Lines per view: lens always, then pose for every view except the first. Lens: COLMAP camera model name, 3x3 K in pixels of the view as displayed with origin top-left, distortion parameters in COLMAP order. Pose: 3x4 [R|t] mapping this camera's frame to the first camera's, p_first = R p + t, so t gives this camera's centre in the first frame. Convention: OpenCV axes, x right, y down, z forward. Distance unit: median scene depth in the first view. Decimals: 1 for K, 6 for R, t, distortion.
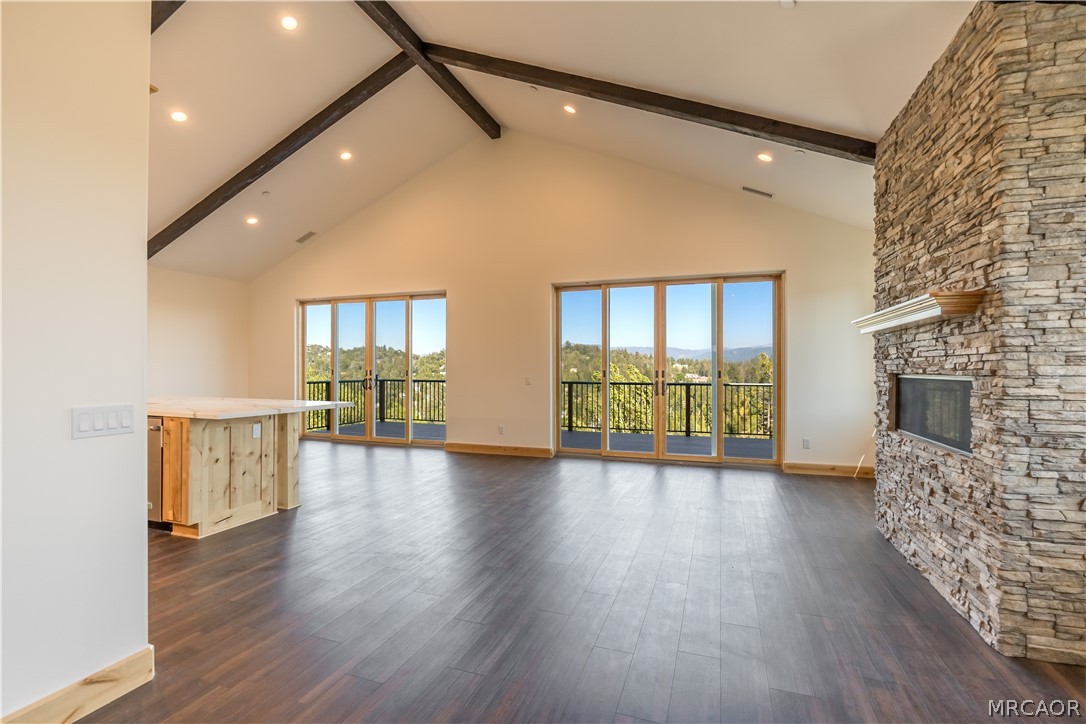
lens RADIAL K [[500.4, 0, 543.0], [0, 500.4, 362.0], [0, 0, 1]] dist [-0.031463, 0.000119]
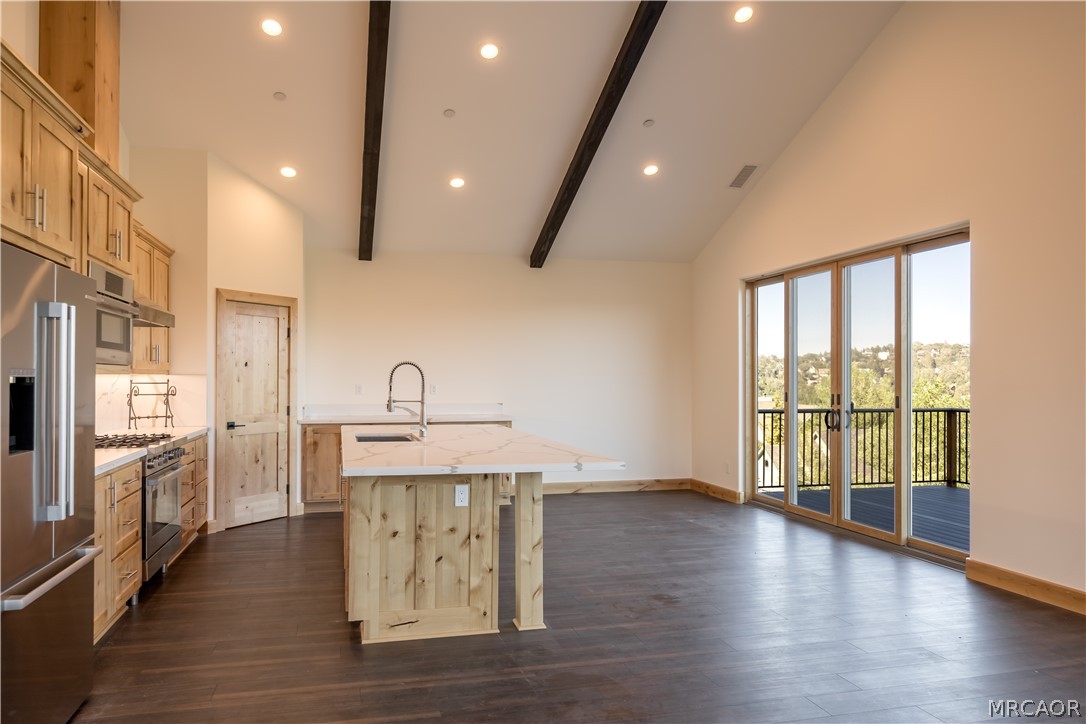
lens RADIAL K [[725.4, 0, 523.0], [0, 725.4, 378.0], [0, 0, 1]] dist [-0.001371, -0.002140]
pose [[0.544409, -0.002276, -0.838817, 0.248568], [0.009114, 0.999953, 0.003202, -0.014862], [0.838770, -0.009388, 0.544405, 0.555119]]
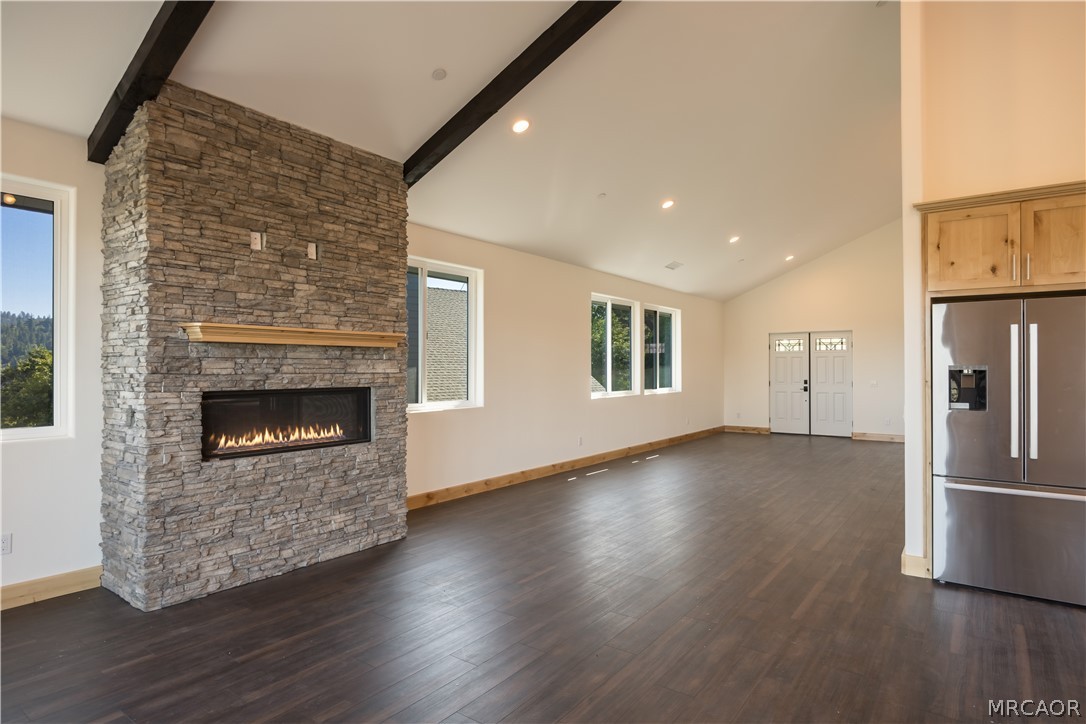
lens RADIAL K [[595.4, 0, 540.2], [0, 595.4, 364.6], [0, 0, 1]] dist [-0.002138, -0.000841]
pose [[-0.955545, -0.000665, 0.294844, -0.106263], [-0.006909, 0.999773, -0.020137, -0.003097], [-0.294764, -0.021279, -0.955333, 1.573330]]
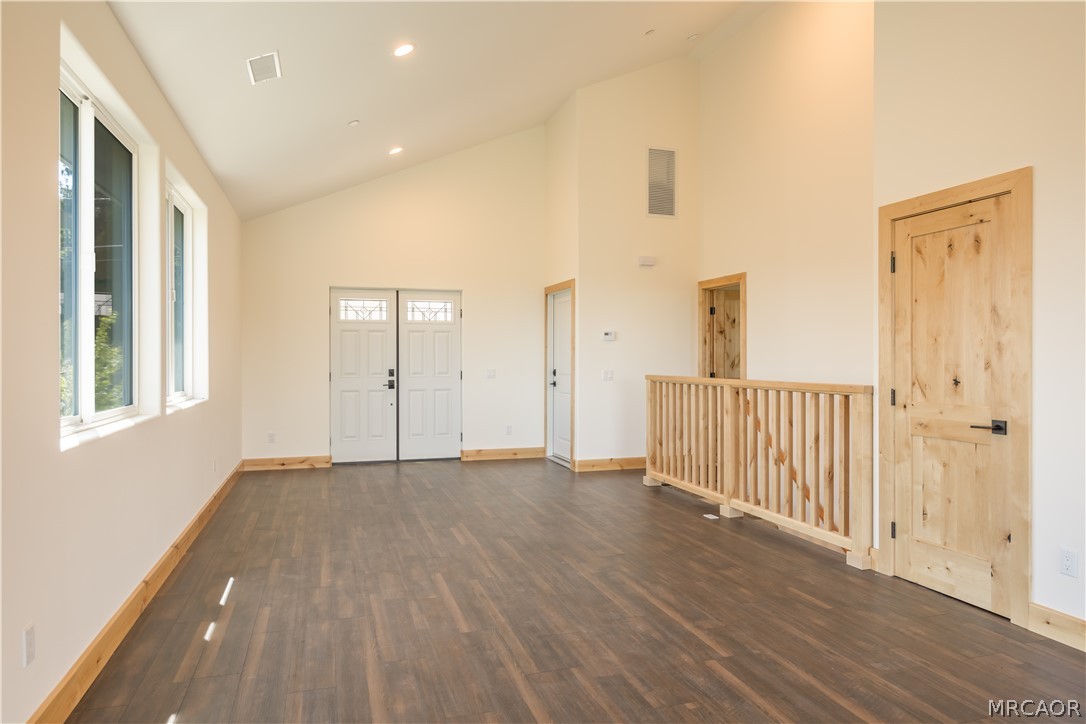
lens RADIAL K [[685.5, 0, 543.0], [0, 685.5, 362.0], [0, 0, 1]] dist [-0.003917, 0.000263]
pose [[-0.801401, 0.000403, -0.598127, 0.342662], [0.007632, 0.999925, -0.009553, 0.005124], [0.598078, -0.012221, -0.801344, 0.288722]]
